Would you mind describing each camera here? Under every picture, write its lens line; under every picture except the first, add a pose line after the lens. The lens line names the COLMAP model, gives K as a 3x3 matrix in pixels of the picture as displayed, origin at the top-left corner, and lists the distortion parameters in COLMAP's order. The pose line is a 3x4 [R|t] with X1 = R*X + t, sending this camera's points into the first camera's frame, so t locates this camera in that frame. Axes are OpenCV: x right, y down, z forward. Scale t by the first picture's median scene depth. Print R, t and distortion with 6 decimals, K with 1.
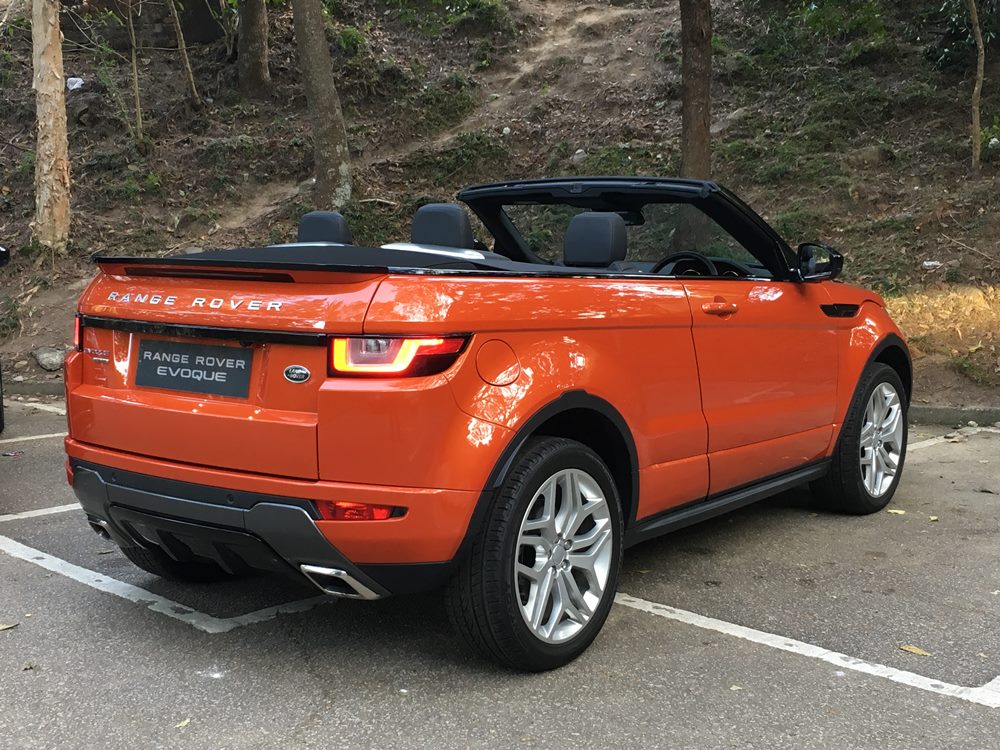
lens RADIAL K [[1321.0, 0, 497.9], [0, 1321.0, 373.2], [0, 0, 1]] dist [0.046961, 0.000000]
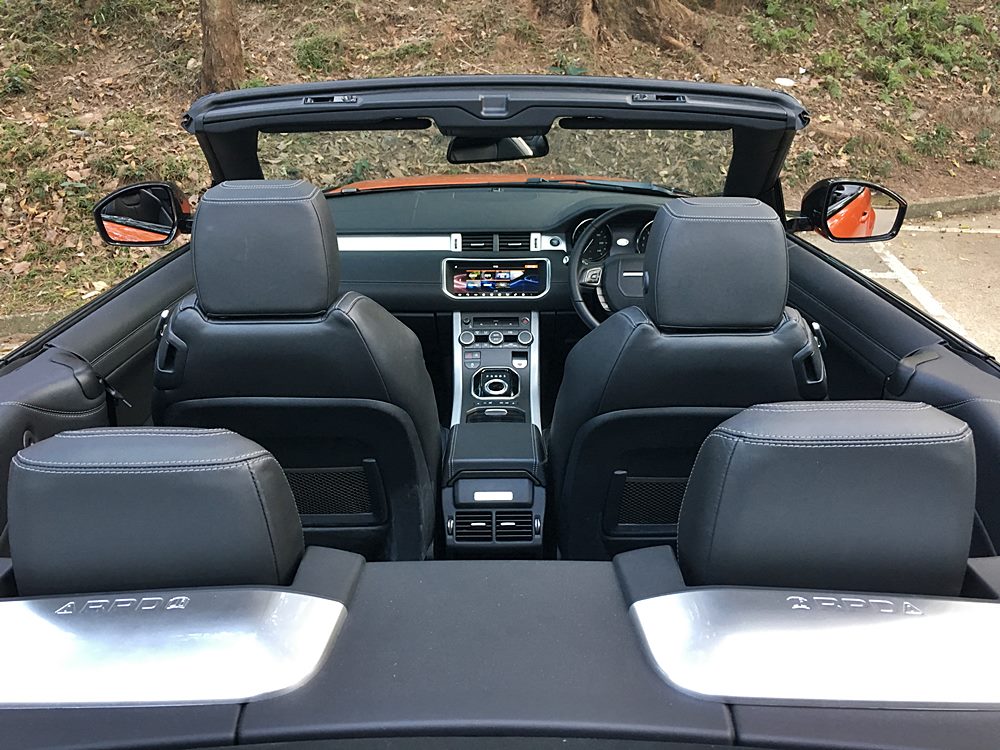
lens RADIAL K [[830.1, 0, 495.9], [0, 830.1, 382.0], [0, 0, 1]] dist [0.000539, -0.007583]
pose [[0.794993, -0.252550, 0.551547, -0.065276], [0.067825, 0.940521, 0.332897, -0.075397], [-0.602814, -0.227243, 0.764837, 0.389754]]
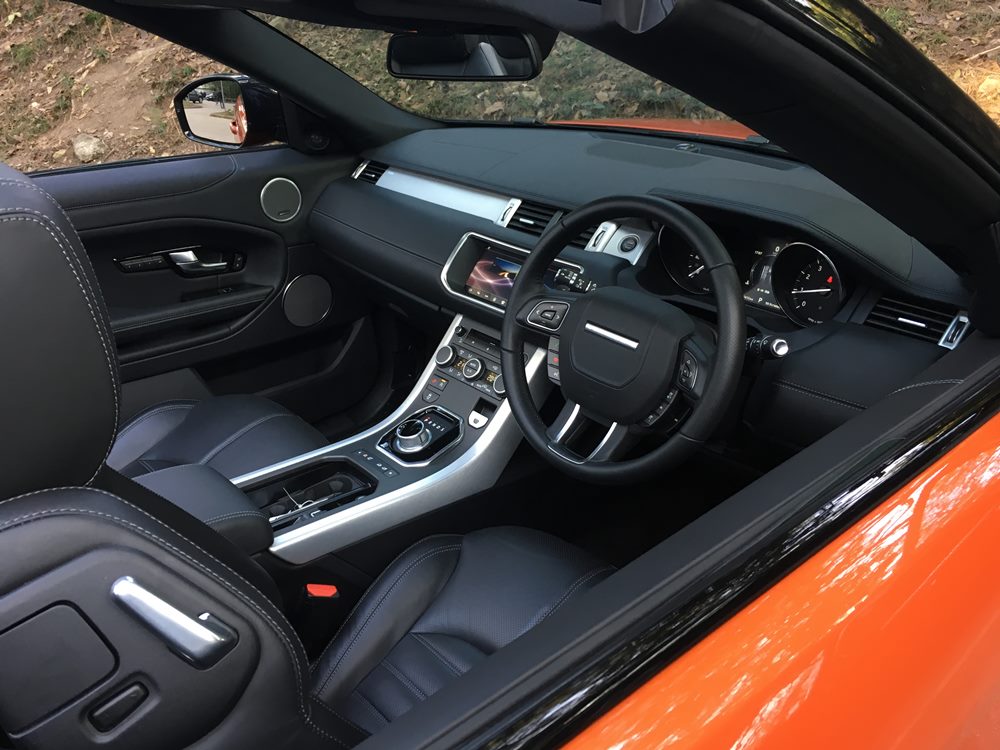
lens RADIAL K [[830.1, 0, 499.3], [0, 830.1, 370.3], [0, 0, 1]] dist [0.000539, -0.007583]
pose [[0.979380, 0.063477, -0.191795, 0.053942], [0.006810, 0.938444, 0.345365, -0.064309], [0.201912, -0.339549, 0.918661, 0.423364]]
